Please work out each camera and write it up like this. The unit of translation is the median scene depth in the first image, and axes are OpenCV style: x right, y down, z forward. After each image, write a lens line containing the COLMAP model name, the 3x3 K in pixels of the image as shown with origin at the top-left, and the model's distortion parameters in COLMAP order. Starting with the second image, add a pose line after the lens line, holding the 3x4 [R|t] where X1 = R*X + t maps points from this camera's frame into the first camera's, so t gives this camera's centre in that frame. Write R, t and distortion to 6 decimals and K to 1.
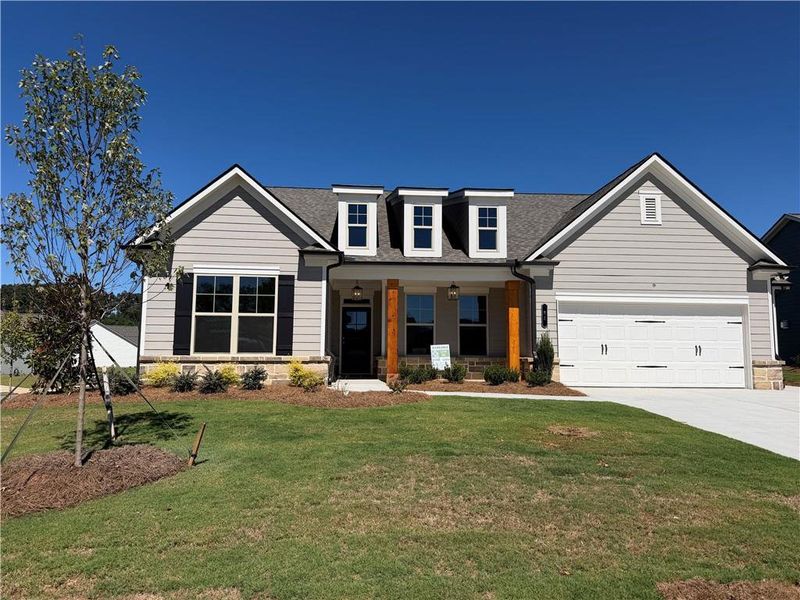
lens RADIAL K [[556.6, 0, 400.0], [0, 556.6, 300.0], [0, 0, 1]] dist [0.113430, -0.167553]
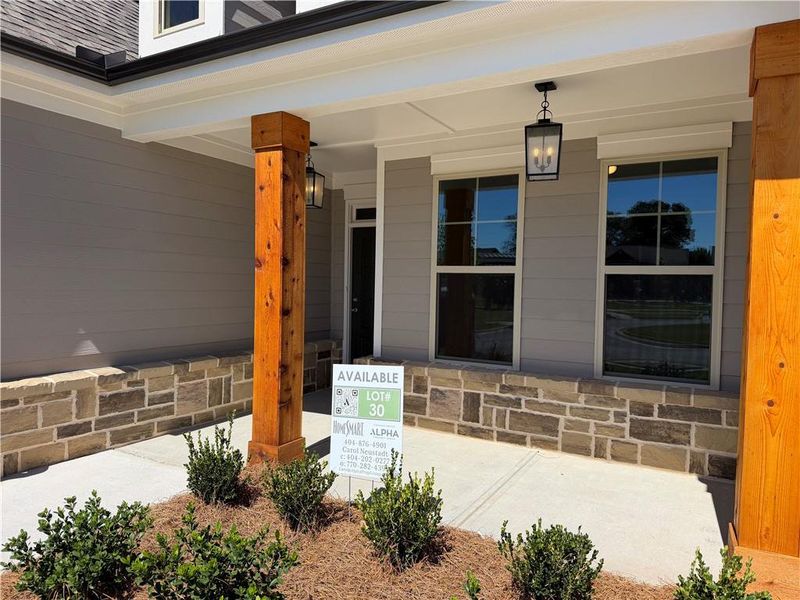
lens RADIAL K [[556.6, 0, 400.0], [0, 556.6, 300.0], [0, 0, 1]] dist [0.113430, -0.167553]
pose [[0.823597, 0.027272, -0.566519, 0.187557], [0.043673, 0.992828, 0.111286, 0.023601], [0.565491, -0.116396, 0.816500, 0.710166]]
